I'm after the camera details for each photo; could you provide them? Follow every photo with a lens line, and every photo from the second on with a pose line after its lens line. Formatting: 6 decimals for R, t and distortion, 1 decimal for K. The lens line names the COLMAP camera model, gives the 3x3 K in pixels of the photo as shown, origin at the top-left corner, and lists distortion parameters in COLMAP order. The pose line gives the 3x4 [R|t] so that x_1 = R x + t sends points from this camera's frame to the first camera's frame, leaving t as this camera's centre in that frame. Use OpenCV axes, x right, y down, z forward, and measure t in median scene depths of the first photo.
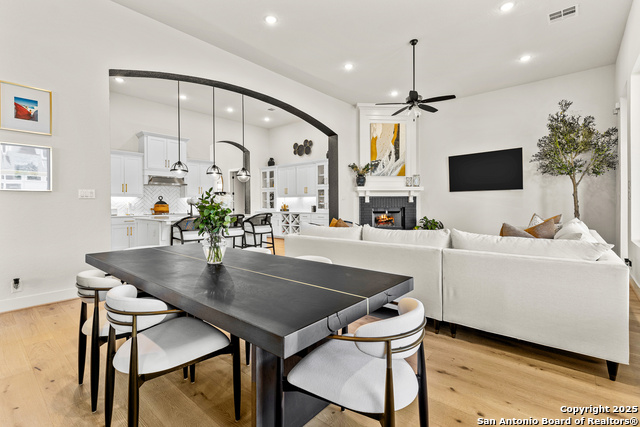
lens RADIAL K [[287.7, 0, 320.0], [0, 287.7, 213.5], [0, 0, 1]] dist [-0.000031, 0.012045]
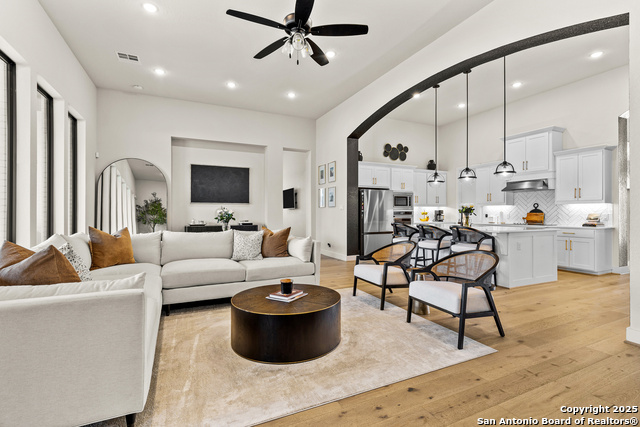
lens RADIAL K [[300.1, 0, 323.4], [0, 300.1, 213.7], [0, 0, 1]] dist [0.000322, -0.000065]
pose [[-0.385090, 0.008452, -0.922840, 0.505329], [-0.033337, 0.999178, 0.023062, -0.029753], [0.922277, 0.039645, -0.384491, 0.769643]]
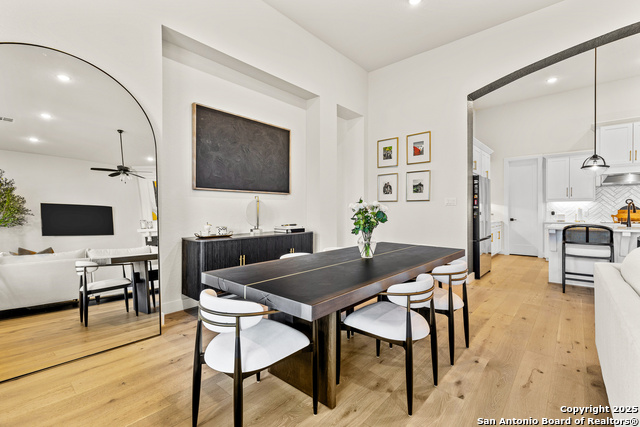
lens RADIAL K [[287.7, 0, 320.0], [0, 287.7, 213.5], [0, 0, 1]] dist [-0.000031, 0.012045]
pose [[0.018143, 0.014708, -0.999727, 0.203373], [-0.037045, 0.999215, 0.014028, -0.002955], [0.999149, 0.036780, 0.018674, 0.171336]]
